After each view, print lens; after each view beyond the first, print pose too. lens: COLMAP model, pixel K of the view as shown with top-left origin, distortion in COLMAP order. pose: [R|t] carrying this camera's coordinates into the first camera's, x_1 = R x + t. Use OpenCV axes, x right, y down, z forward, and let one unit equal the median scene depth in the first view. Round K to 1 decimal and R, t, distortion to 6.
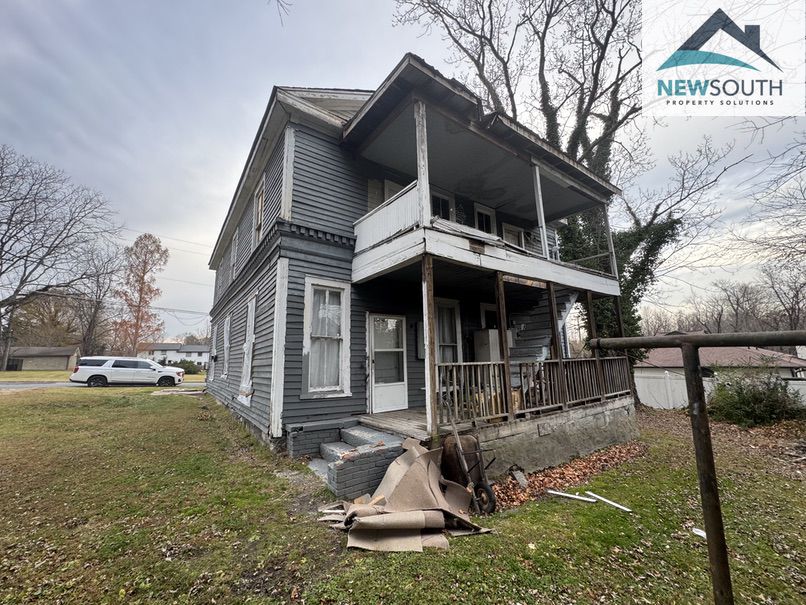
lens RADIAL K [[321.4, 0, 403.5], [0, 321.4, 304.1], [0, 0, 1]] dist [-0.003947, 0.000479]
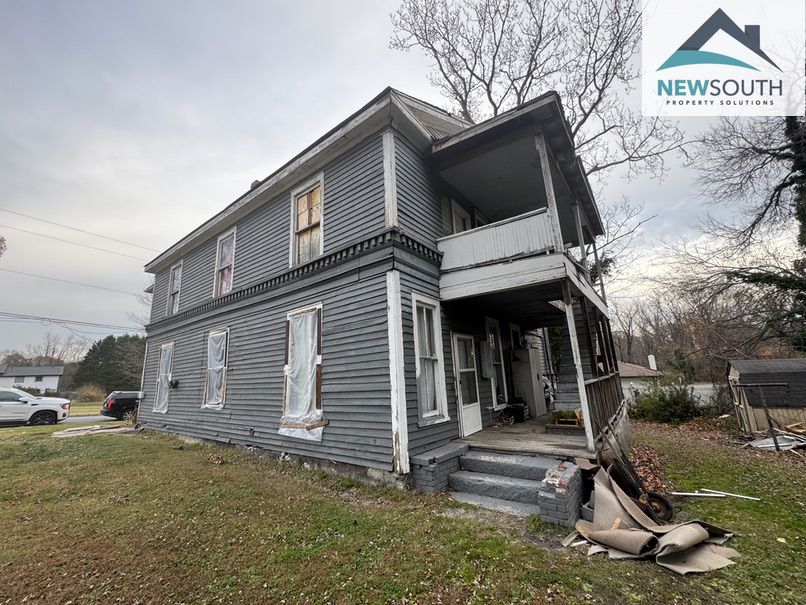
lens RADIAL K [[321.4, 0, 403.6], [0, 321.4, 303.8], [0, 0, 1]] dist [-0.003947, 0.000479]
pose [[0.954072, 0.040814, 0.296783, -0.585934], [-0.025029, 0.998072, -0.056795, 0.001163], [-0.298529, 0.046759, 0.953254, 0.122147]]
